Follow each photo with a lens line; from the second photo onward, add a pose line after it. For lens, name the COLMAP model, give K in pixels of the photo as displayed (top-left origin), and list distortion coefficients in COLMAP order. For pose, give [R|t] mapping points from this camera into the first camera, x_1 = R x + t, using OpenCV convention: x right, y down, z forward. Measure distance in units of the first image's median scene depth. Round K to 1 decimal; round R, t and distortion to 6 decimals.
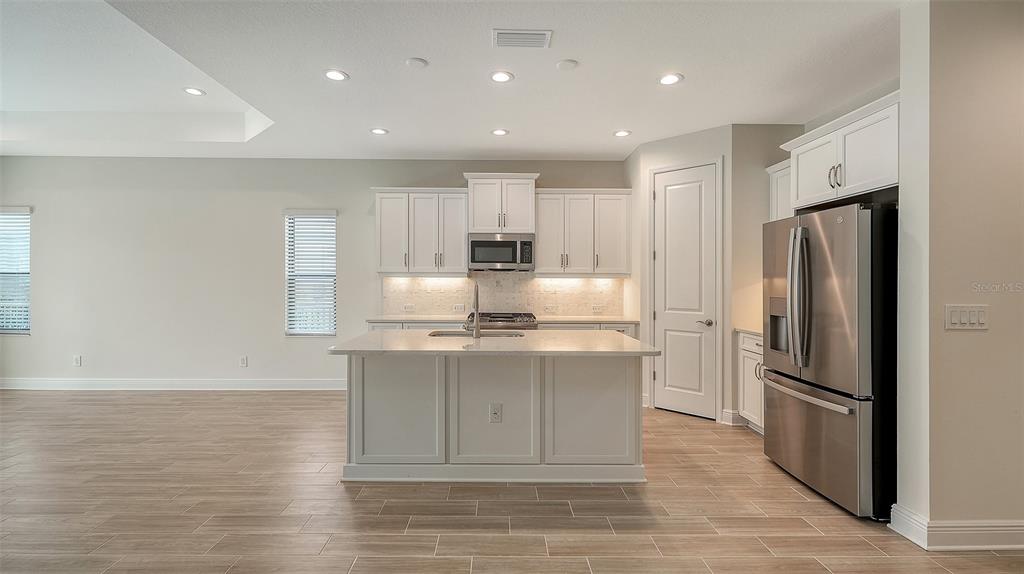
lens RADIAL K [[477.7, 0, 506.6], [0, 477.7, 283.9], [0, 0, 1]] dist [0.000650, -0.000338]
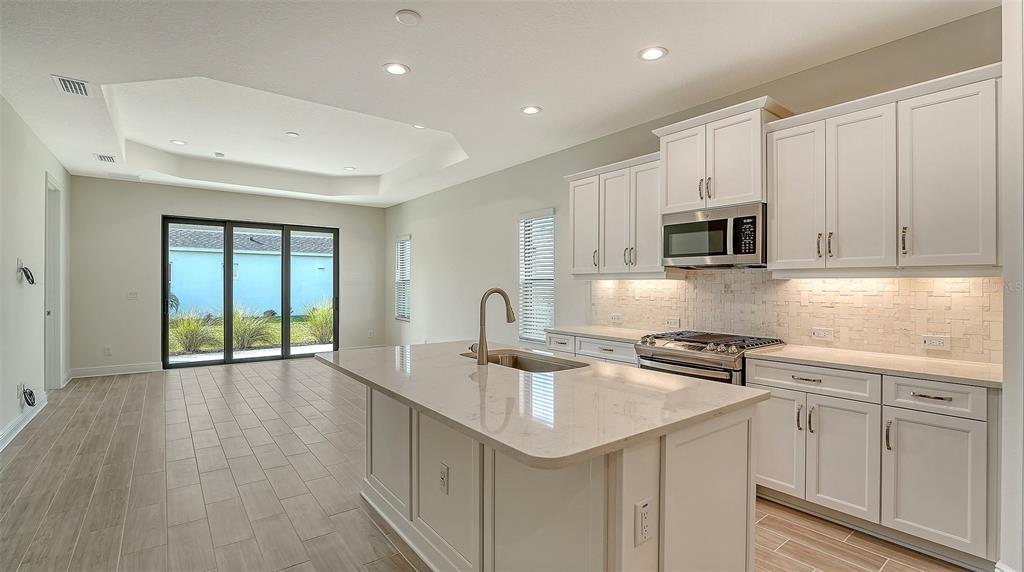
lens RADIAL K [[477.7, 0, 509.7], [0, 477.7, 288.2], [0, 0, 1]] dist [0.000650, -0.000338]
pose [[0.568890, 0.003453, -0.822407, 0.356696], [0.002900, 0.999977, 0.006205, -0.005690], [0.822409, -0.005915, 0.568866, 0.414710]]
